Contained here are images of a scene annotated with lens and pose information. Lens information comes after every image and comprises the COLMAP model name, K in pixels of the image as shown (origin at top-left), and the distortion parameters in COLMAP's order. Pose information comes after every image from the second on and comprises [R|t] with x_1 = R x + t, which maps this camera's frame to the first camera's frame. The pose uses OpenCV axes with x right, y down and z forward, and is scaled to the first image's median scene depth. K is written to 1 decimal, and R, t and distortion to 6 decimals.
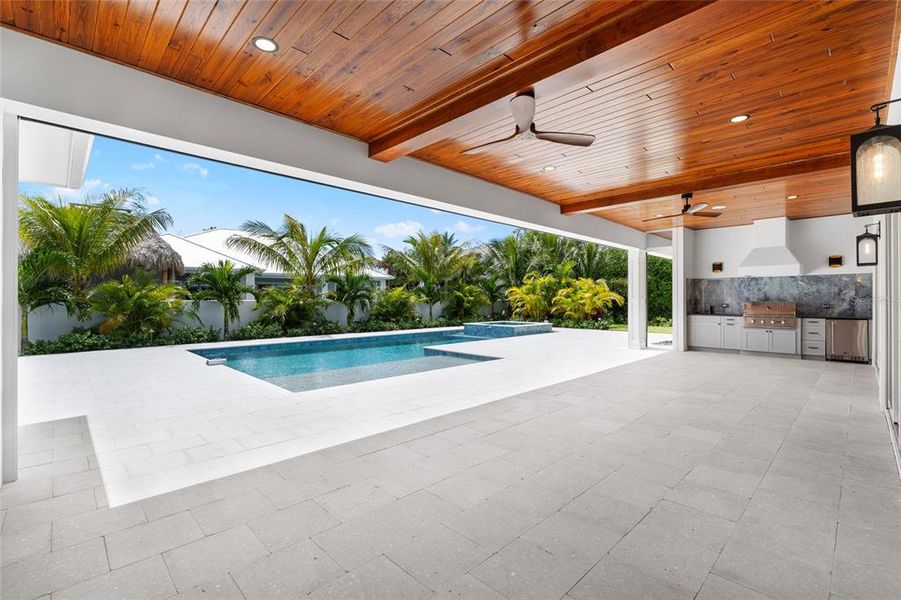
lens RADIAL K [[402.1, 0, 450.5], [0, 402.1, 300.0], [0, 0, 1]] dist [0.001470, 0.000343]
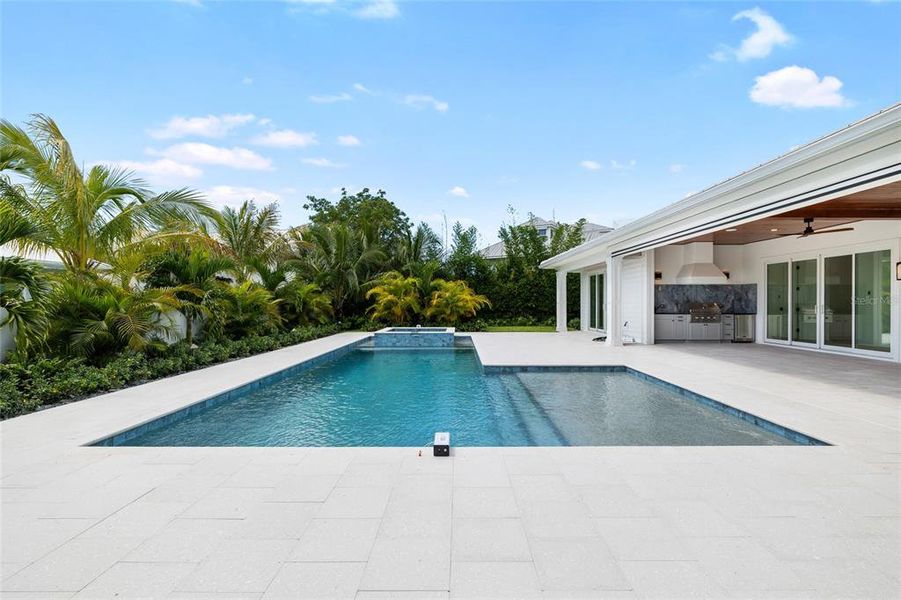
lens RADIAL K [[416.2, 0, 464.6], [0, 416.2, 302.8], [0, 0, 1]] dist [0.000288, 0.000048]
pose [[0.699807, 0.000338, 0.714332, -0.423796], [0.000686, 0.999999, -0.001146, 0.002697], [-0.714332, 0.001292, 0.699806, 0.320012]]
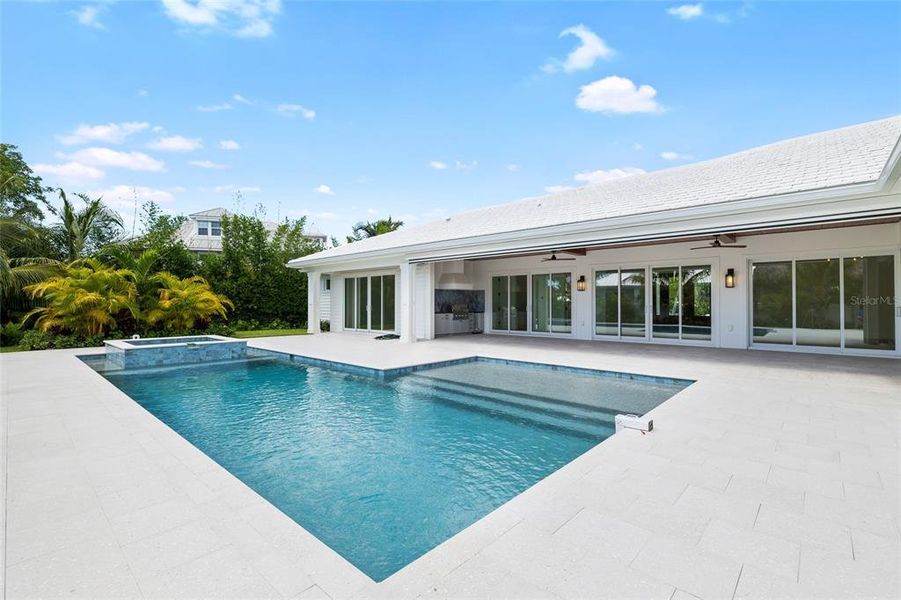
lens RADIAL K [[402.1, 0, 450.5], [0, 402.1, 300.0], [0, 0, 1]] dist [0.001470, 0.000343]
pose [[-0.054173, 0.009928, 0.998482, -0.522227], [0.002518, 0.999949, -0.009806, 0.001728], [-0.998528, 0.001983, -0.054196, 0.613555]]
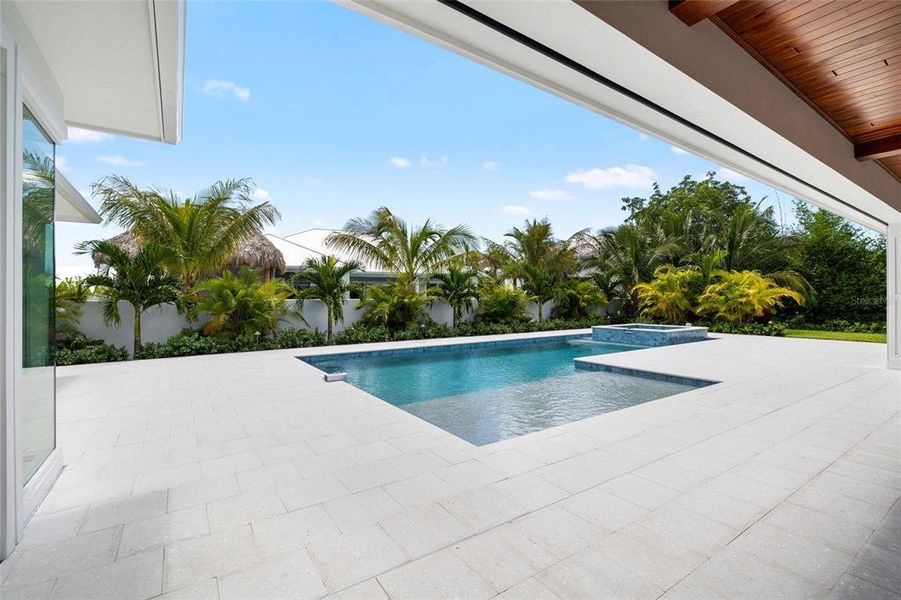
lens RADIAL K [[402.1, 0, 450.5], [0, 402.1, 300.0], [0, 0, 1]] dist [0.001470, 0.000343]
pose [[0.983942, -0.002625, -0.178471, -0.107810], [0.002827, 0.999996, 0.000878, 0.001967], [0.178468, -0.001368, 0.983945, 0.131271]]
